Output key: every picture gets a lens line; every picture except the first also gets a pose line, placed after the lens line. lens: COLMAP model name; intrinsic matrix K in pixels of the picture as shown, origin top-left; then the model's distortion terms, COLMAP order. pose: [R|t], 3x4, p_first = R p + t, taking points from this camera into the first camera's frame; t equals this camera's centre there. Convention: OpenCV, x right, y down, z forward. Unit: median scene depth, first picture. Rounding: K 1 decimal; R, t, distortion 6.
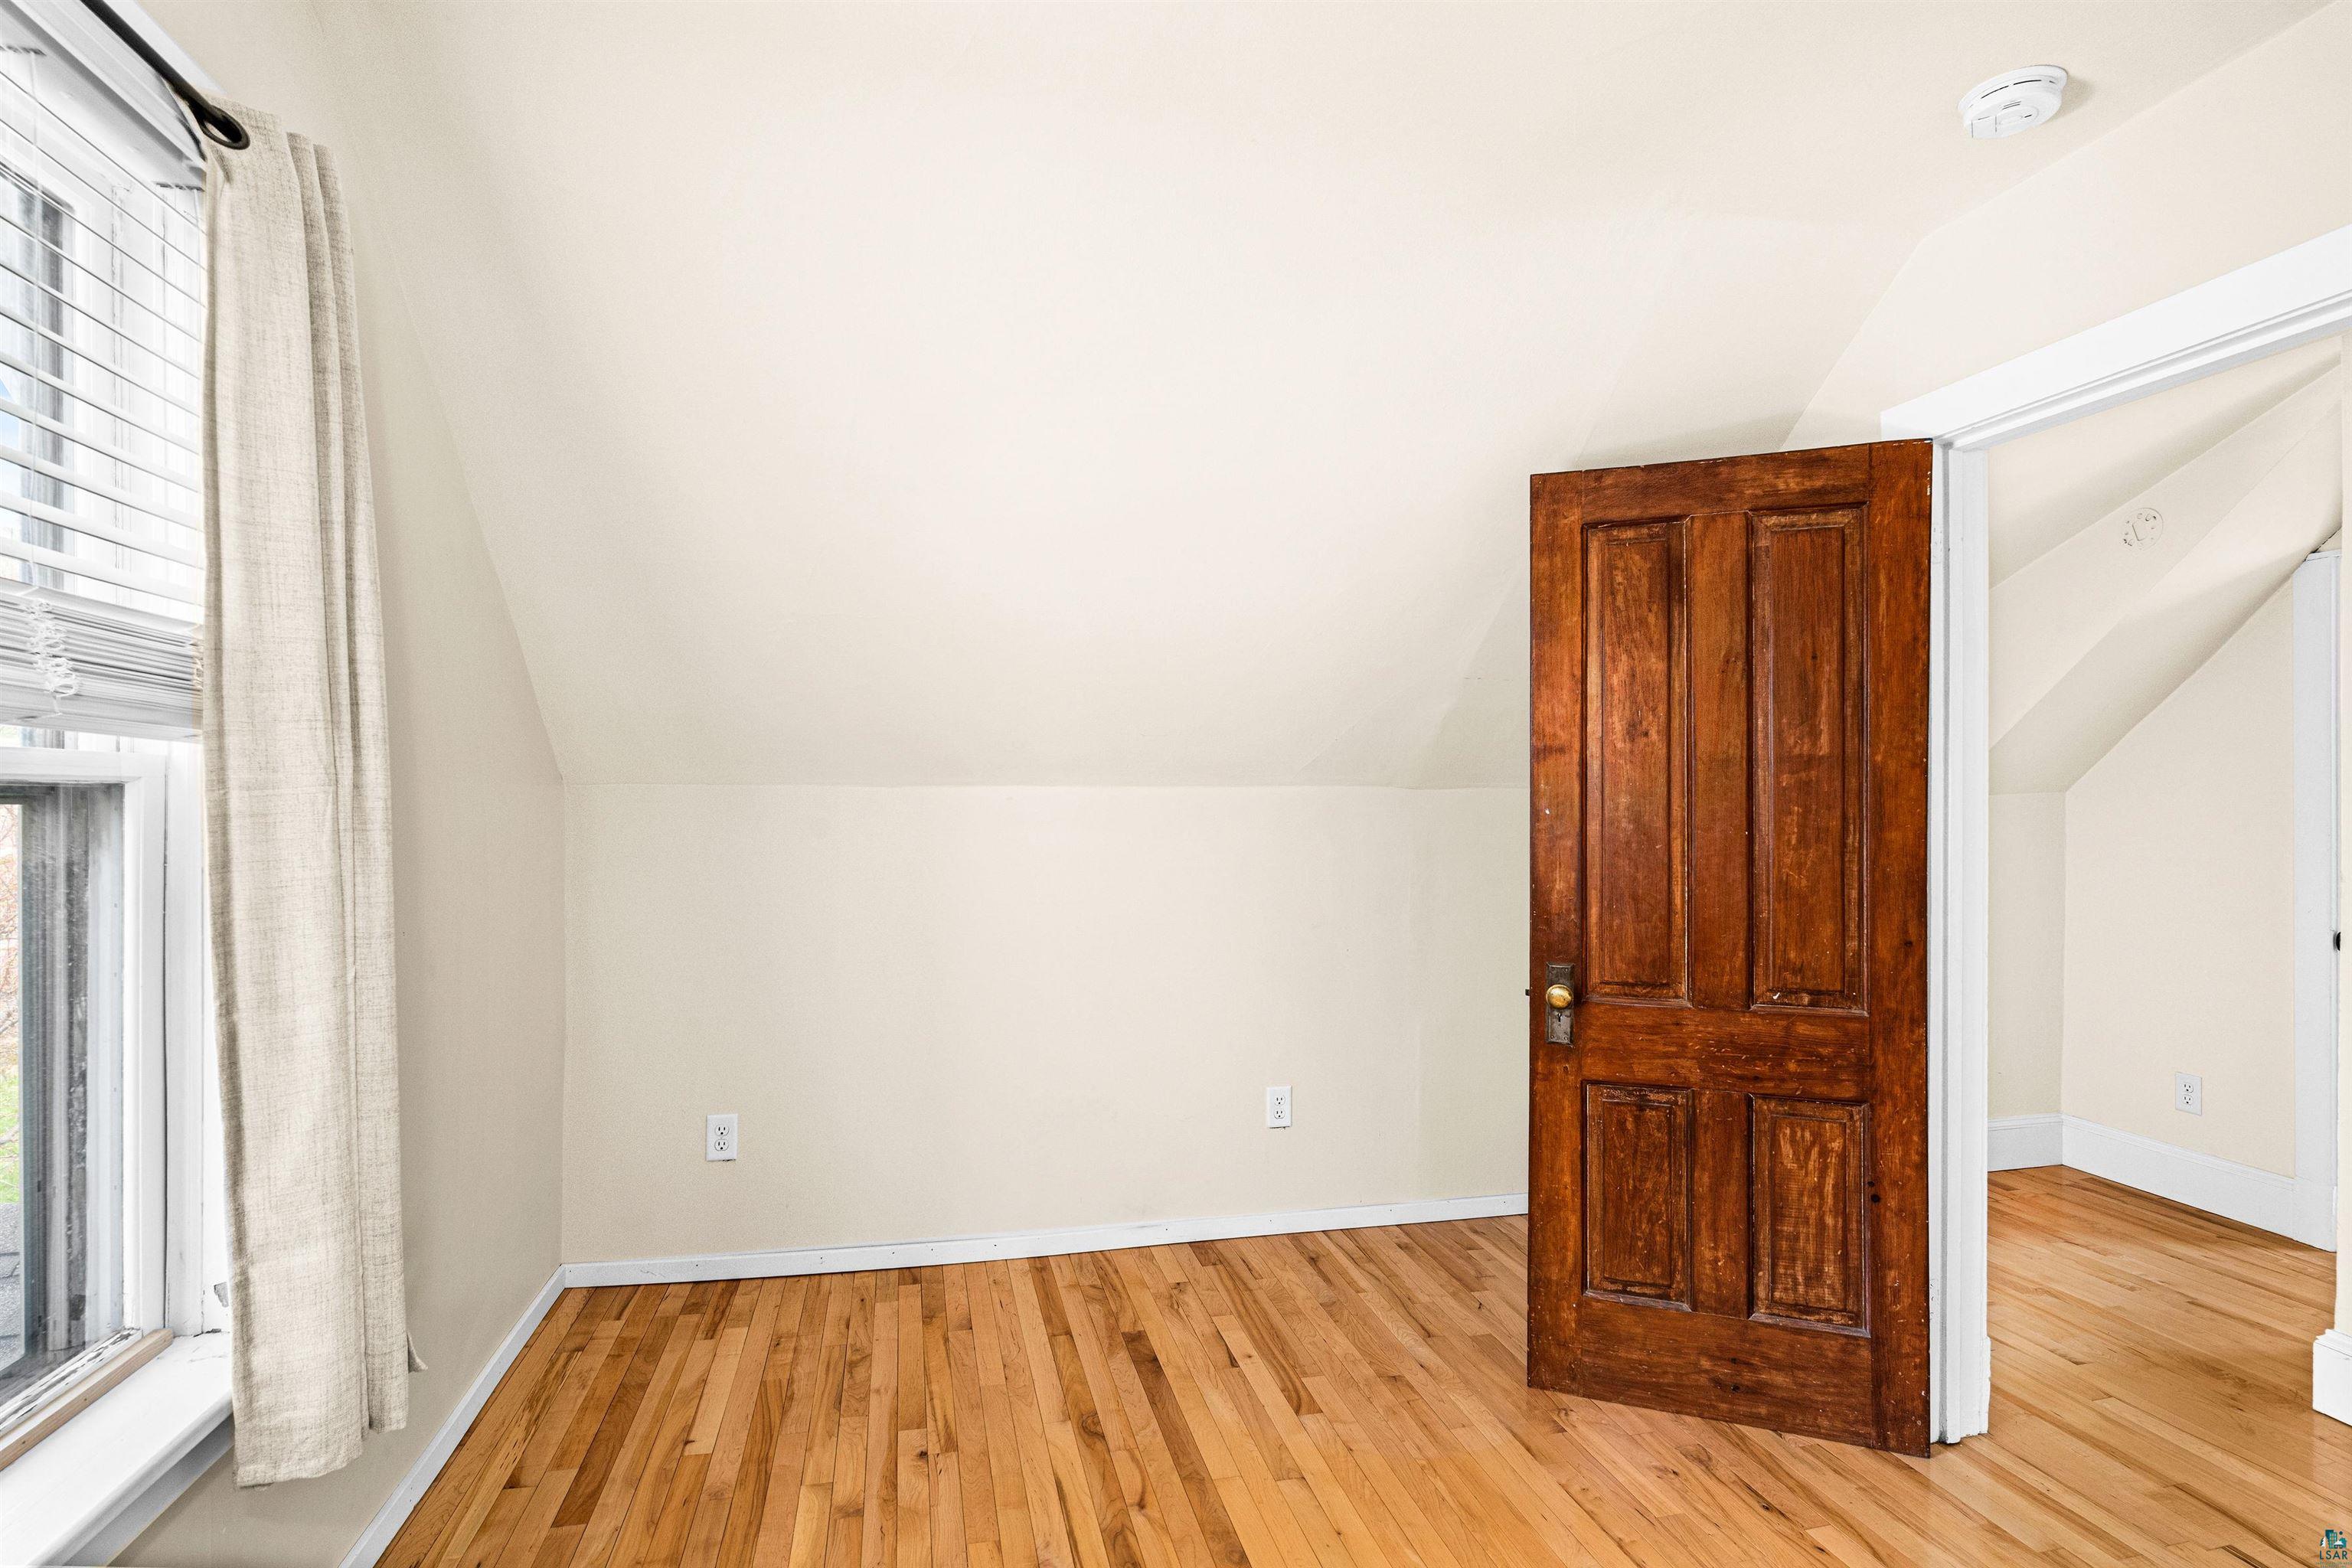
lens RADIAL K [[1127.6, 0, 1175.8], [0, 1127.6, 797.6], [0, 0, 1]] dist [0.000628, 0.000498]
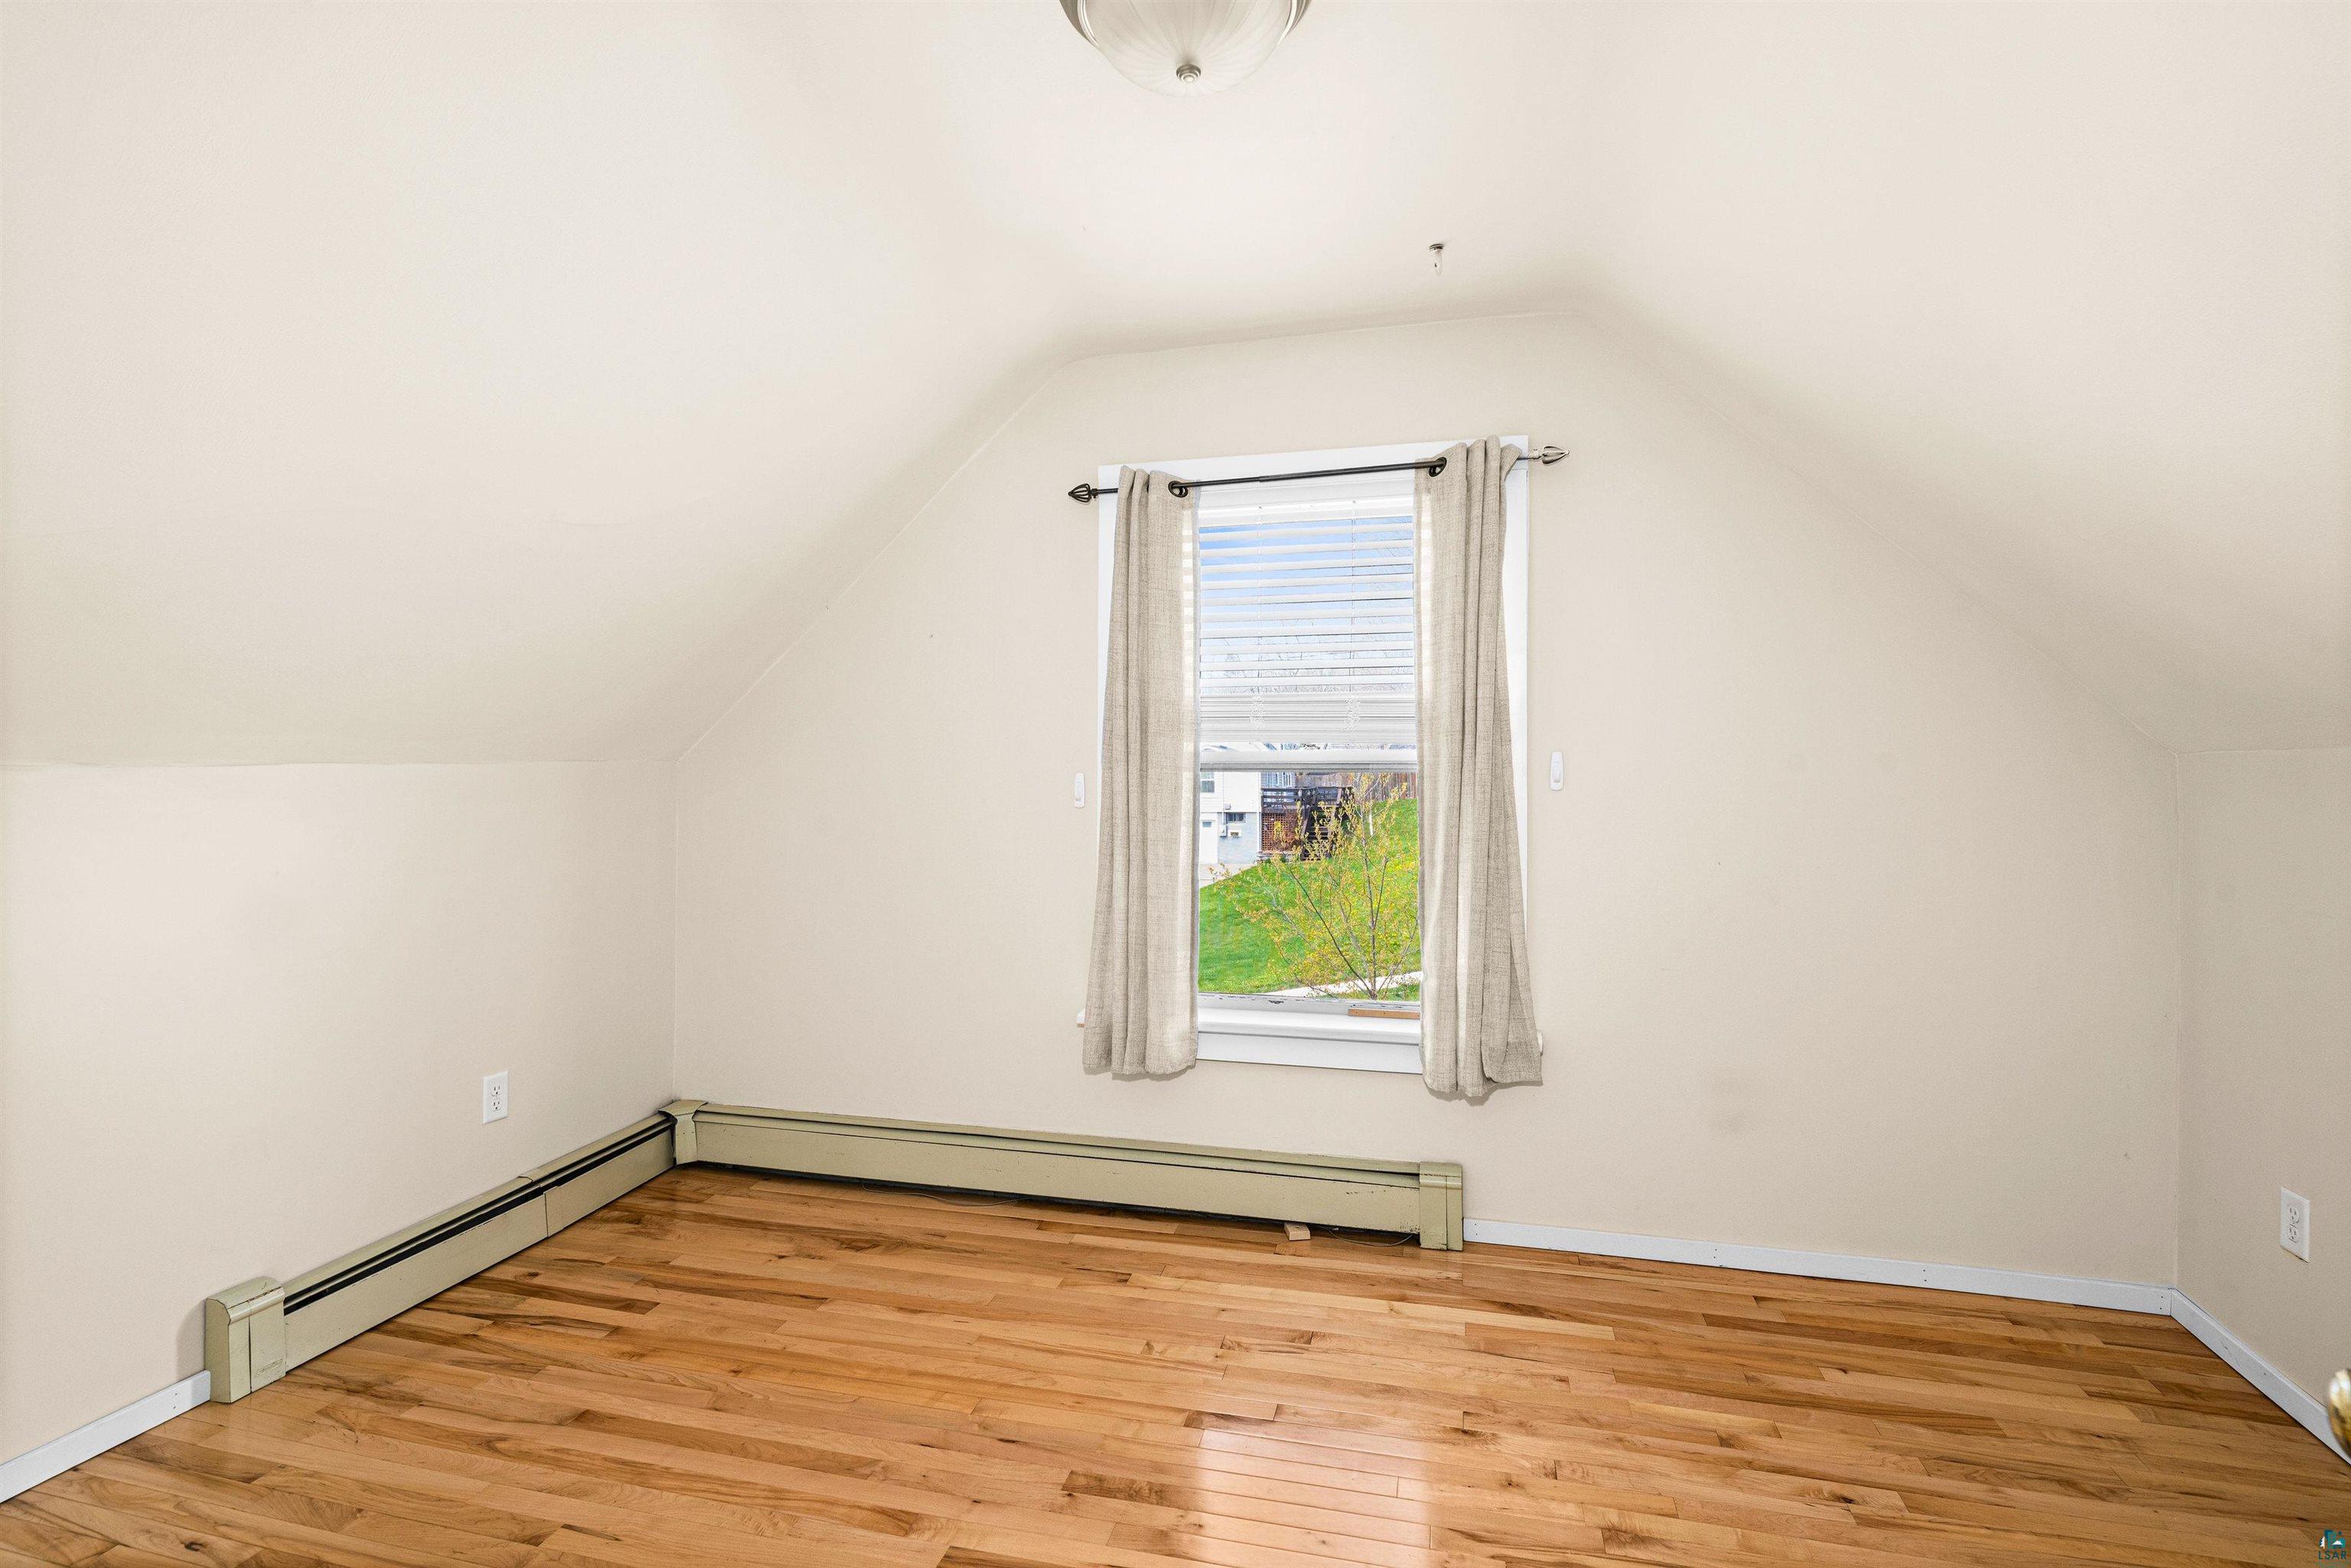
lens RADIAL K [[1127.1, 0, 1171.3], [0, 1127.1, 782.4], [0, 0, 1]] dist [0.000628, 0.000498]
pose [[-0.458284, 0.011463, -0.888732, 0.738414], [0.001596, 0.999926, 0.012074, -0.000985], [0.888805, 0.004114, -0.458268, 0.843547]]
